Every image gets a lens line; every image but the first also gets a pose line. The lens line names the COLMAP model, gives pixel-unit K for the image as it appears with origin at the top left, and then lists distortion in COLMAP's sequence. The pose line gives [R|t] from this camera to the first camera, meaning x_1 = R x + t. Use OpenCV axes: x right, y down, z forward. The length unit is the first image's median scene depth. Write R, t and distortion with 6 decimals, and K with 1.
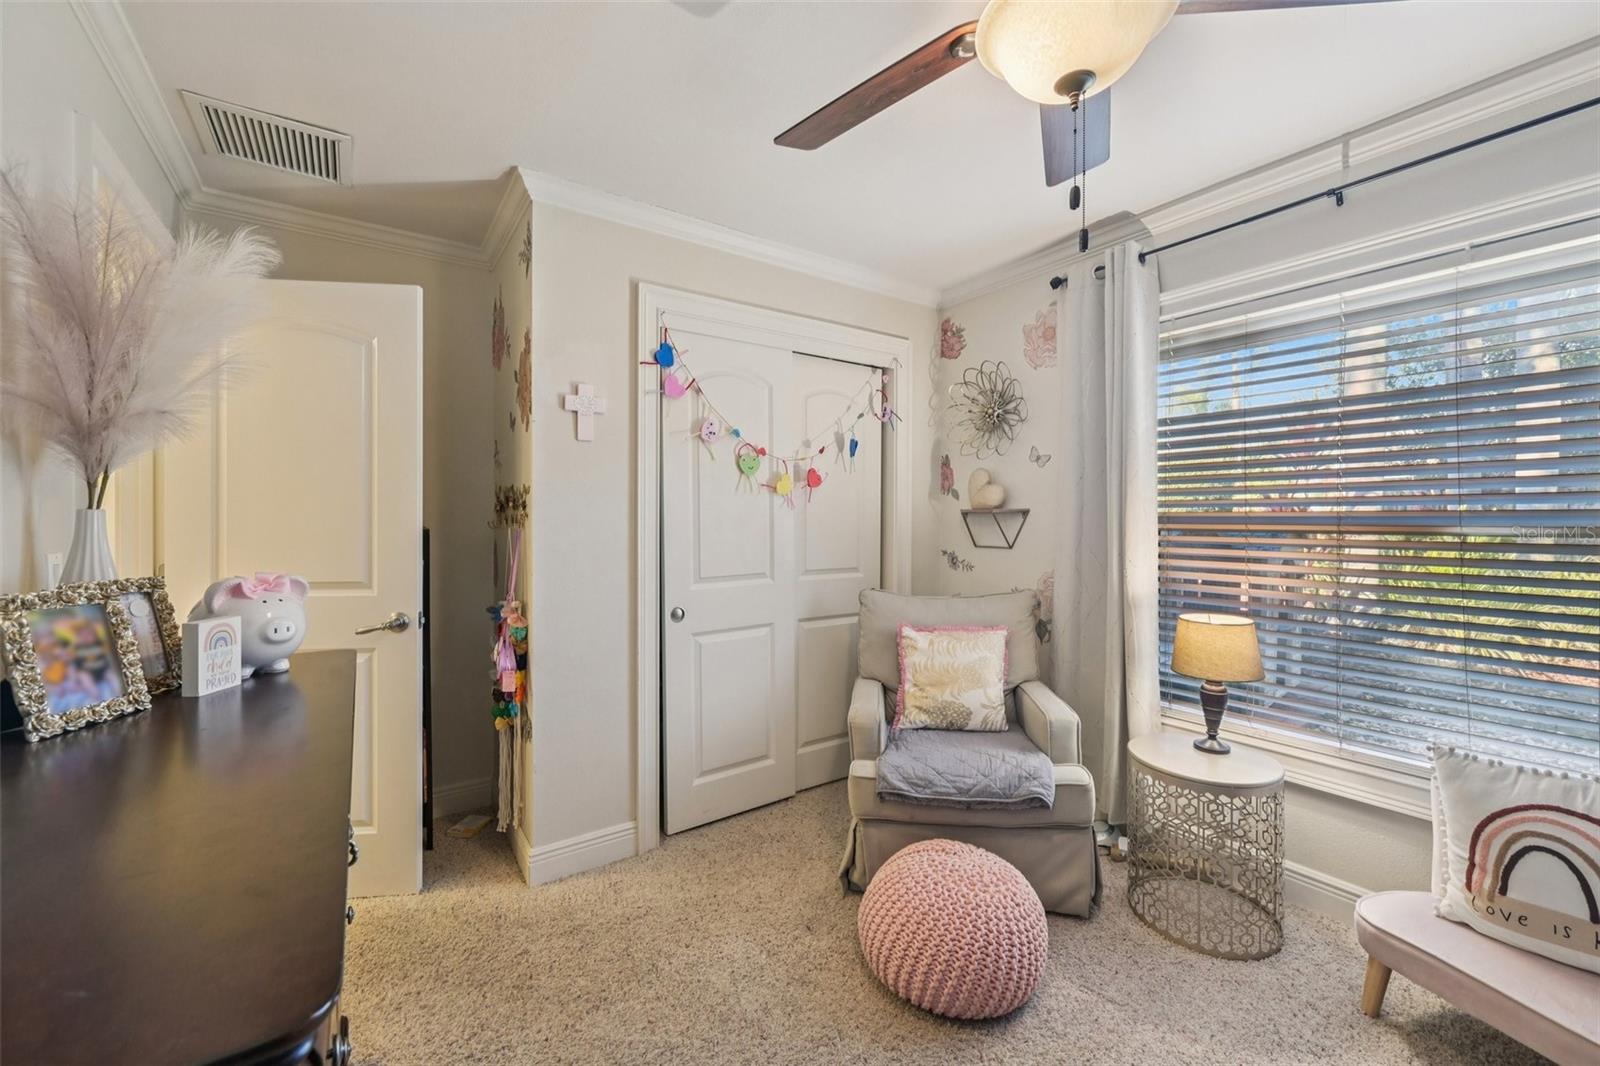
lens RADIAL K [[638.0, 0, 801.4], [0, 638.0, 518.7], [0, 0, 1]] dist [-0.001305, 0.001104]
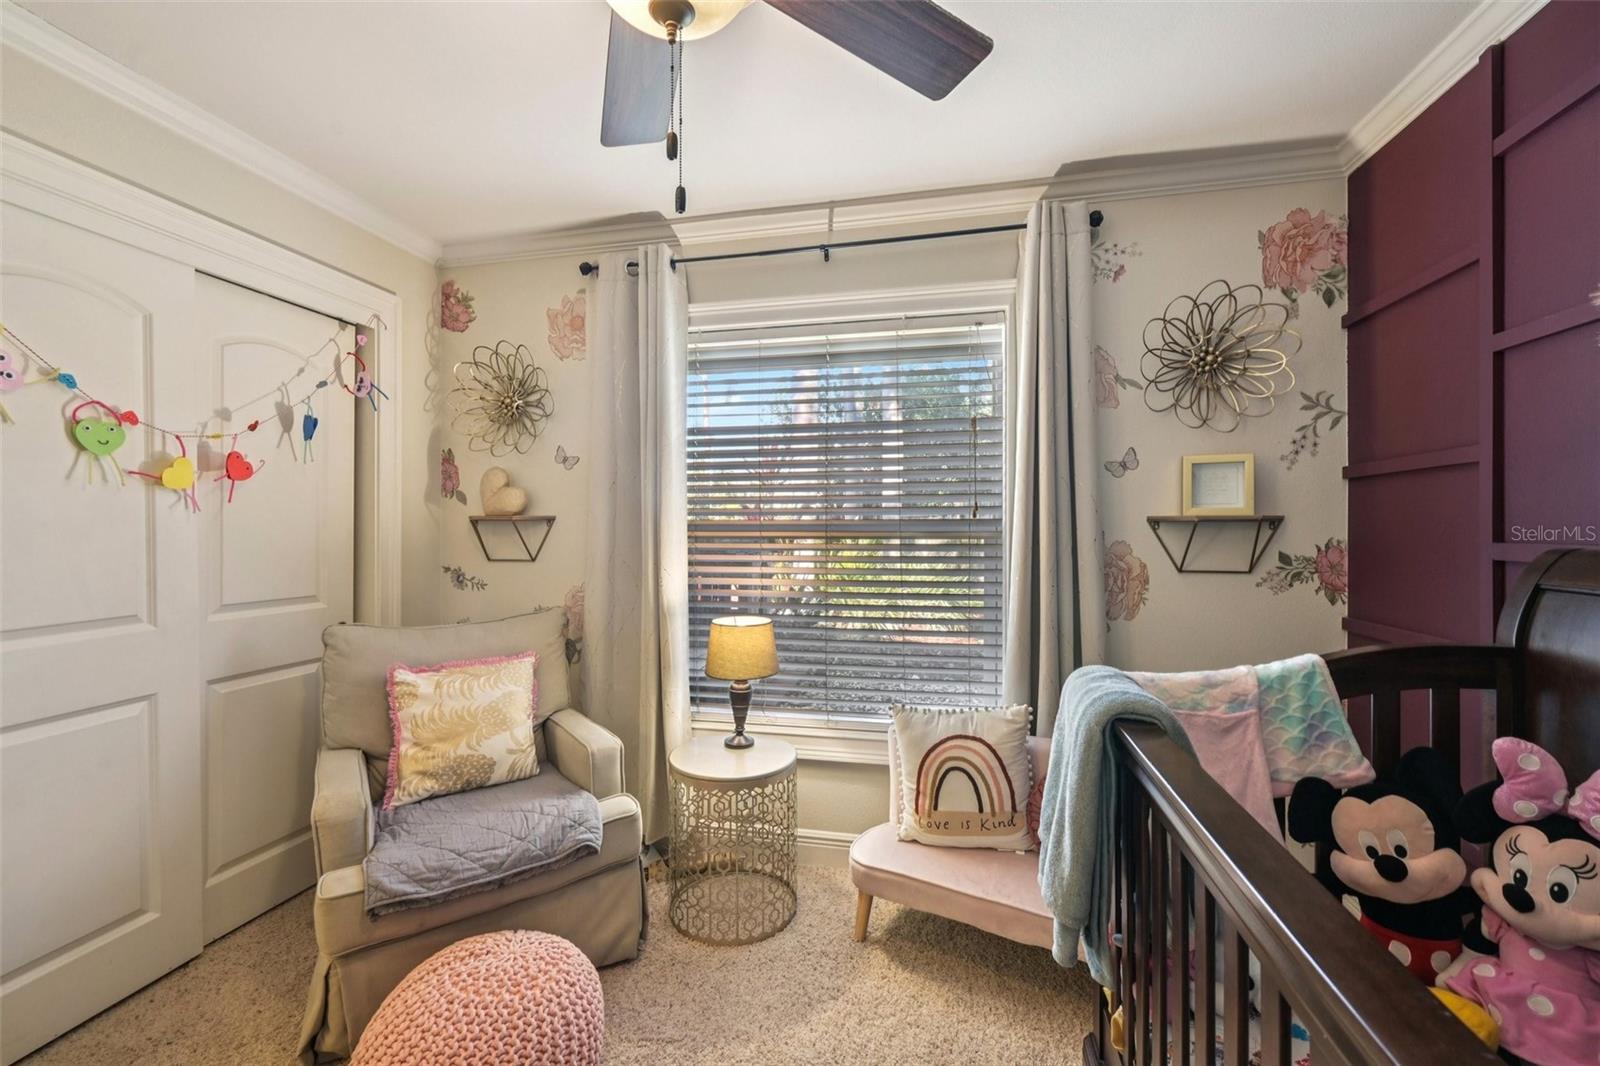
lens RADIAL K [[662.7, 0, 797.5], [0, 662.7, 528.5], [0, 0, 1]] dist [-0.000394, 0.000057]
pose [[0.736532, -0.001171, 0.676402, -0.022582], [0.002453, 0.999997, -0.000939, 0.004563], [-0.676399, 0.002351, 0.736532, 0.109461]]
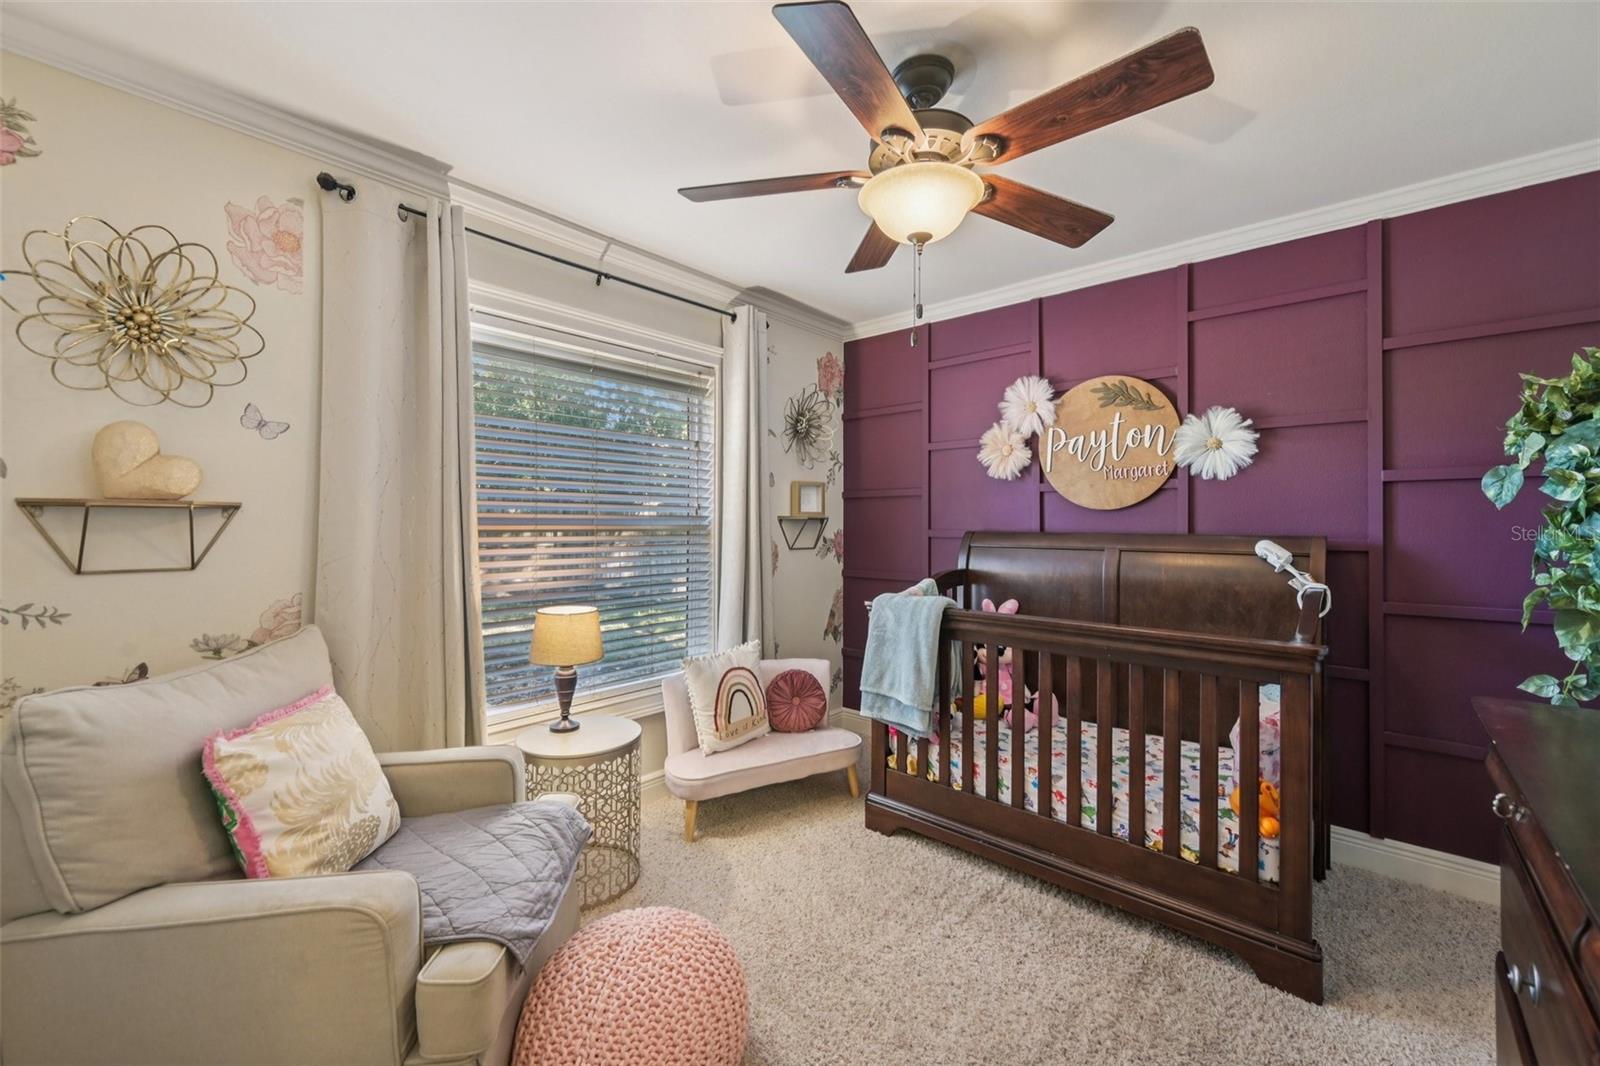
lens RADIAL K [[638.0, 0, 799.3], [0, 638.0, 520.5], [0, 0, 1]] dist [-0.001305, 0.001104]
pose [[-0.231702, 0.004740, 0.972775, -0.450775], [-0.000939, 0.999987, -0.005096, 0.005526], [-0.972786, -0.002094, -0.231694, 0.740650]]
